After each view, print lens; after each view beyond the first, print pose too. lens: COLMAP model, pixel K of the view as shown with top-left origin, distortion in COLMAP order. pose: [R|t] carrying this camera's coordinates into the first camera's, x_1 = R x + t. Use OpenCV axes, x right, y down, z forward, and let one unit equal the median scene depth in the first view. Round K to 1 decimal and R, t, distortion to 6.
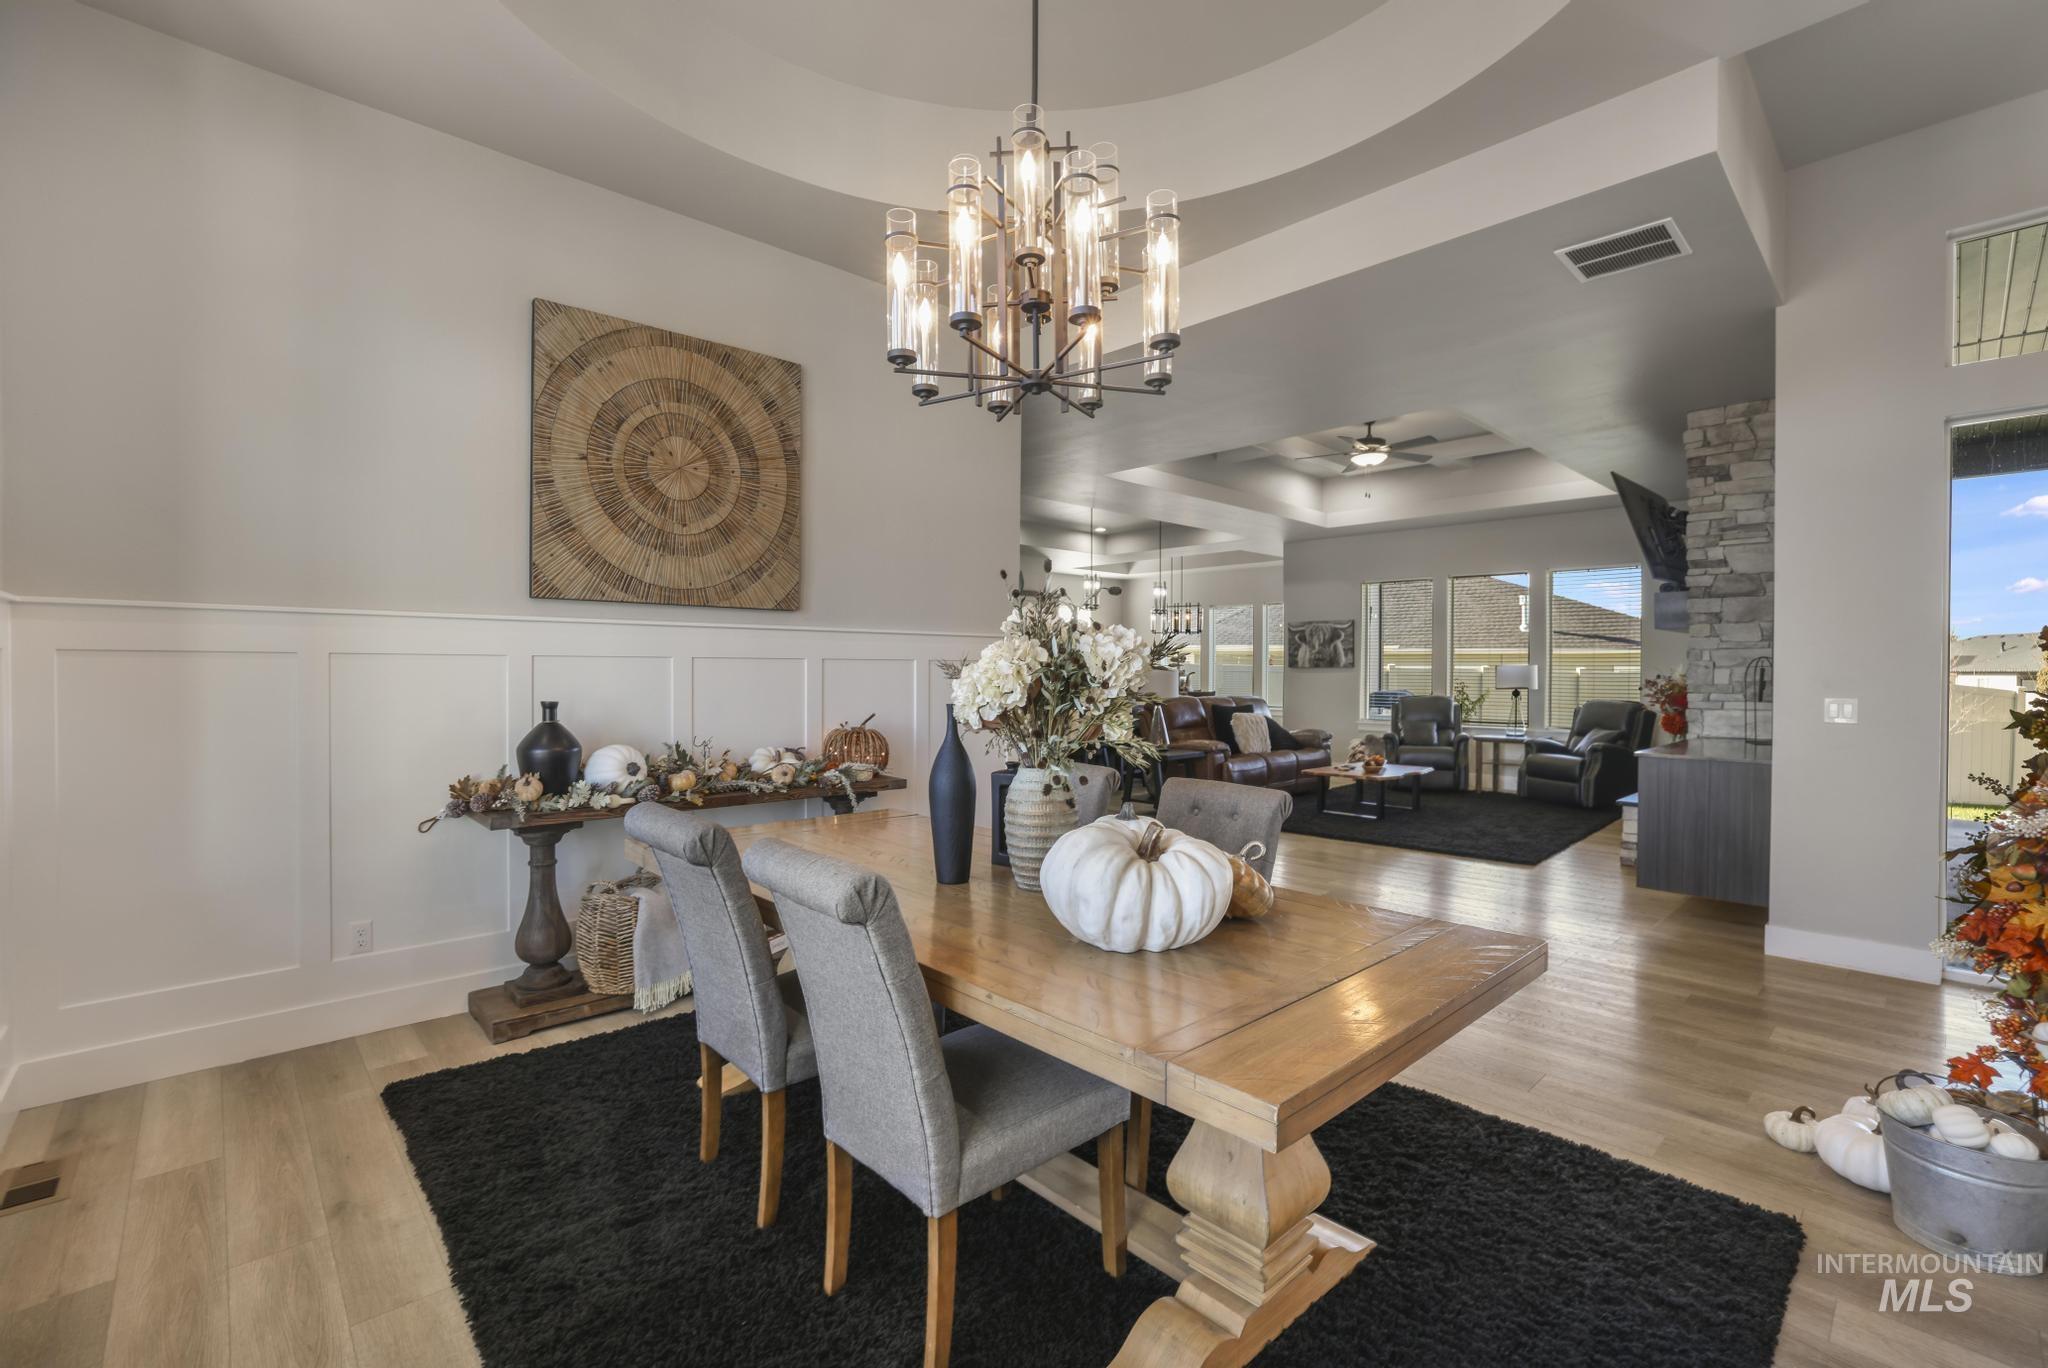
lens RADIAL K [[904.3, 0, 1024.1], [0, 904.3, 673.6], [0, 0, 1]] dist [-0.021829, 0.000643]
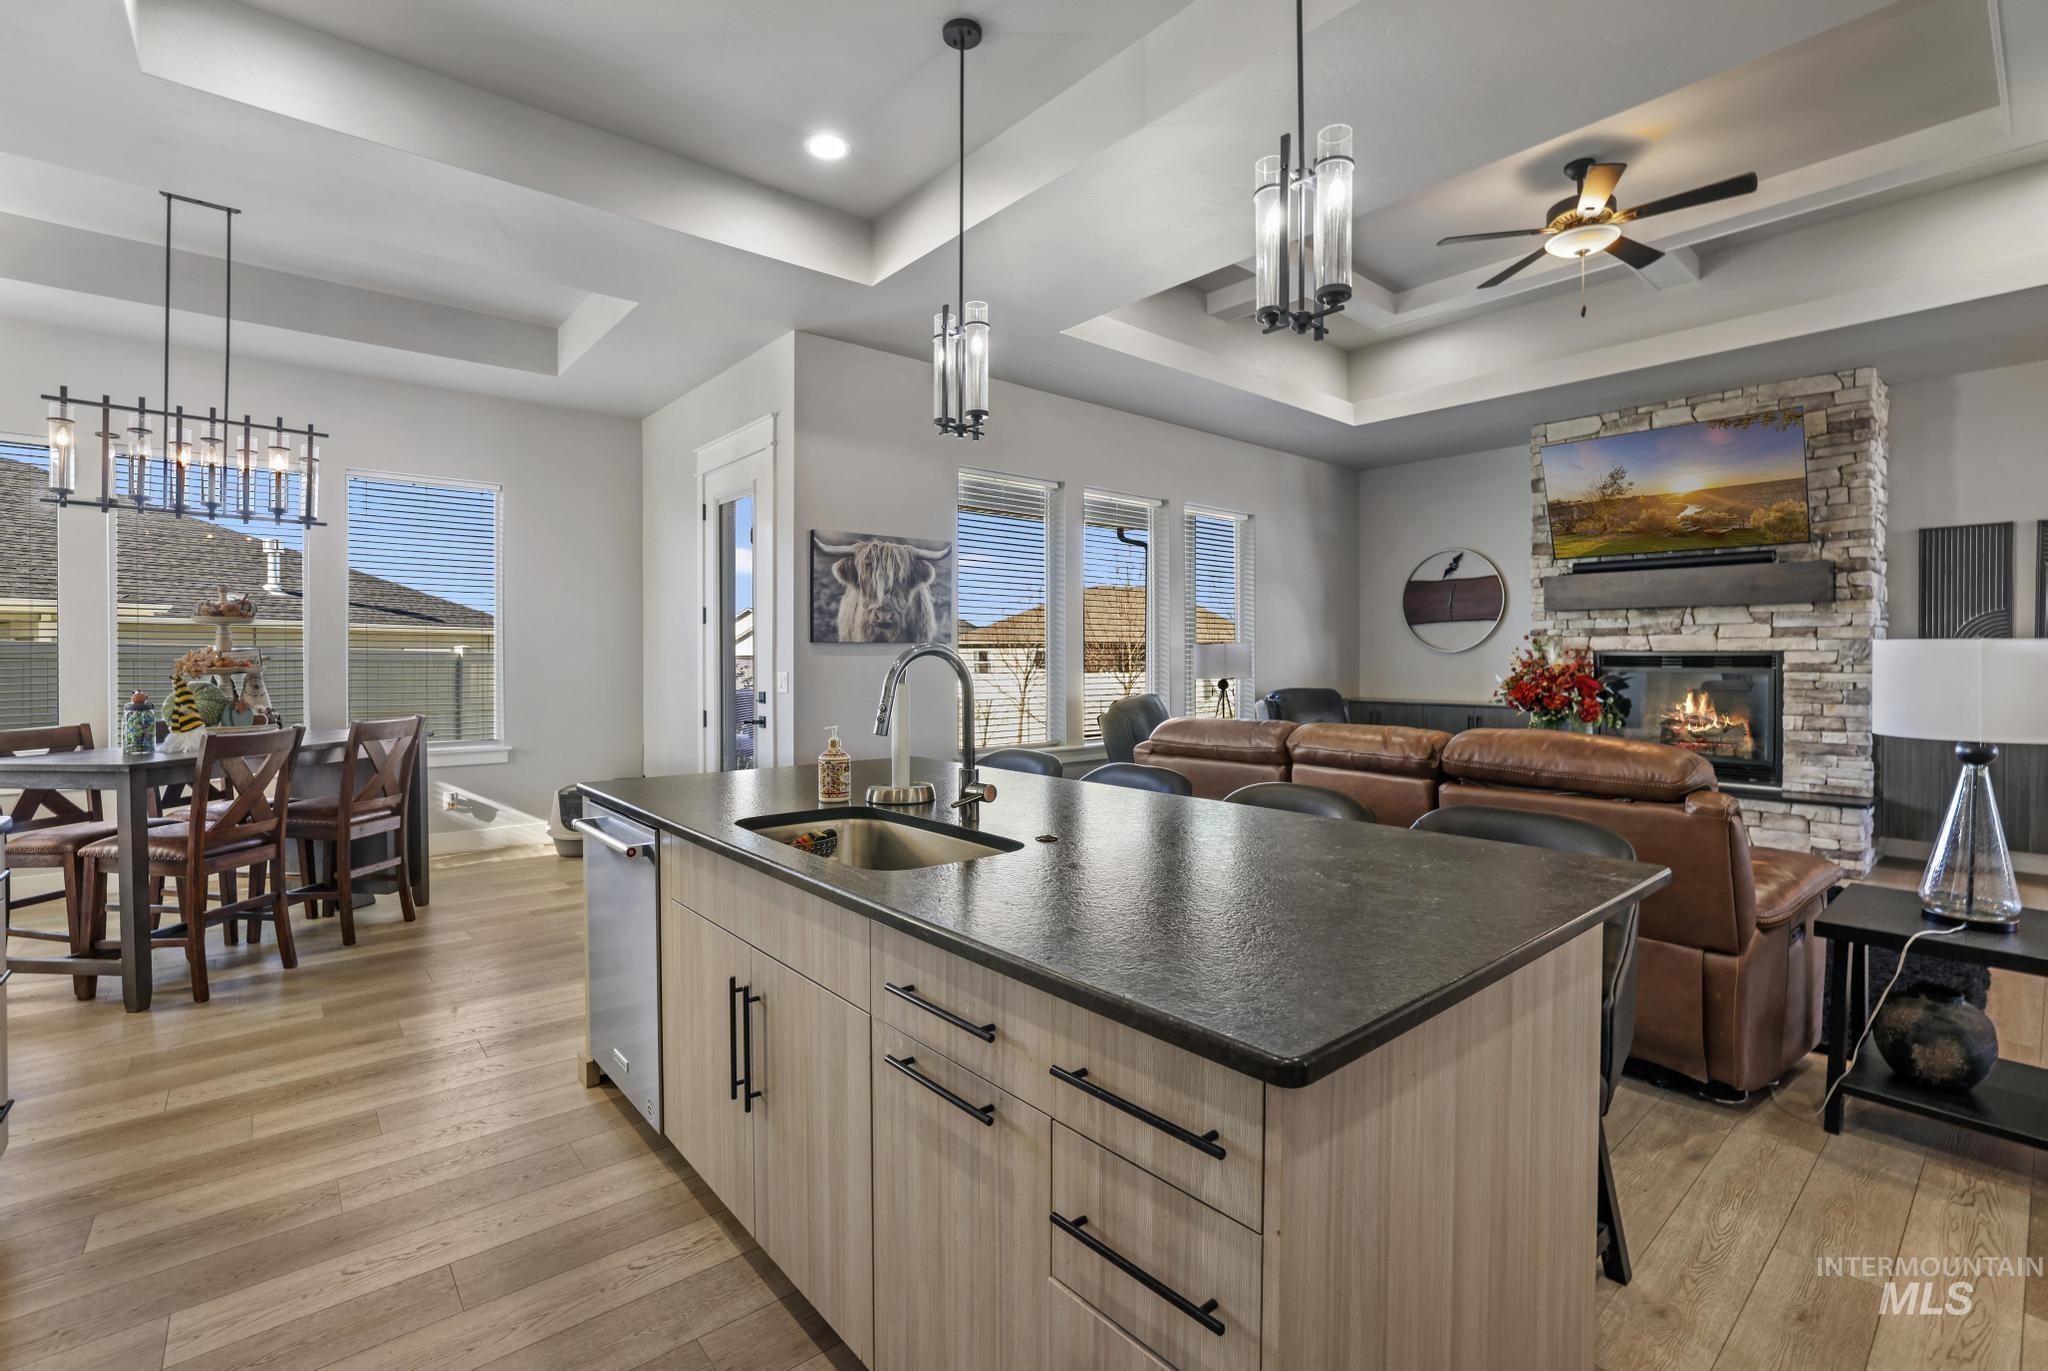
lens RADIAL K [[909.6, 0, 1021.5], [0, 909.6, 661.5], [0, 0, 1]] dist [-0.017633, 0.000283]
pose [[0.049670, -0.011881, 0.998695, -0.158207], [0.004289, 0.999923, 0.011683, -0.003557], [-0.998756, 0.003703, 0.049718, 1.293651]]
